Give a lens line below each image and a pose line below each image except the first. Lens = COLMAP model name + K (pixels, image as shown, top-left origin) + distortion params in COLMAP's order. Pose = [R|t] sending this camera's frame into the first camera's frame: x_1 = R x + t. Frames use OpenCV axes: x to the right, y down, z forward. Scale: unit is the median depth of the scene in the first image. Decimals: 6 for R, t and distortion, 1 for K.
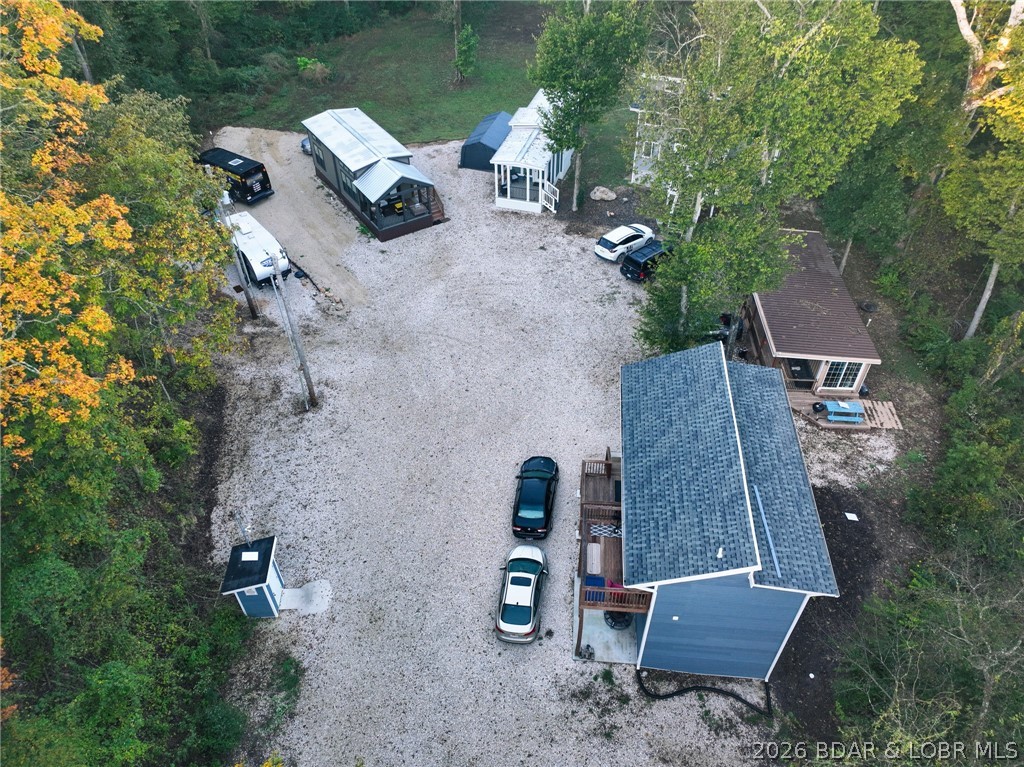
lens RADIAL K [[736.8, 0, 510.5], [0, 736.8, 381.9], [0, 0, 1]] dist [0.009445, 0.004030]
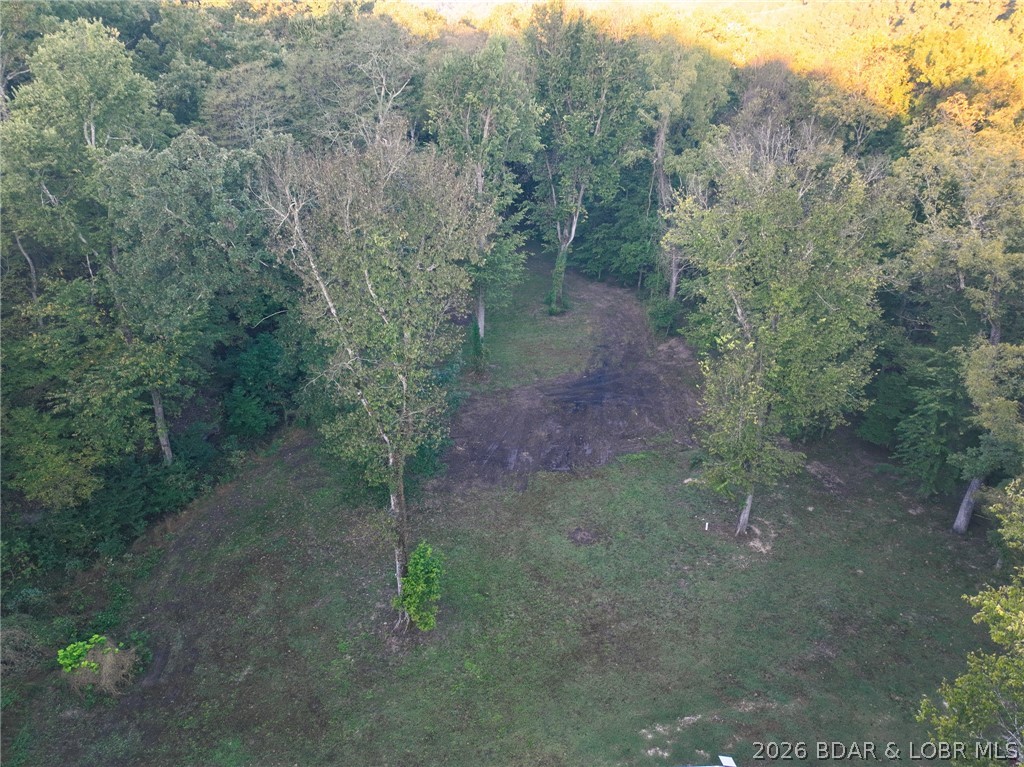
lens RADIAL K [[736.8, 0, 512.1], [0, 736.8, 383.3], [0, 0, 1]] dist [0.009445, 0.004030]
pose [[0.969499, -0.097452, 0.224886, -0.172892], [0.158466, 0.949210, -0.271824, -0.732029], [-0.186974, 0.299170, 0.935702, 0.798932]]
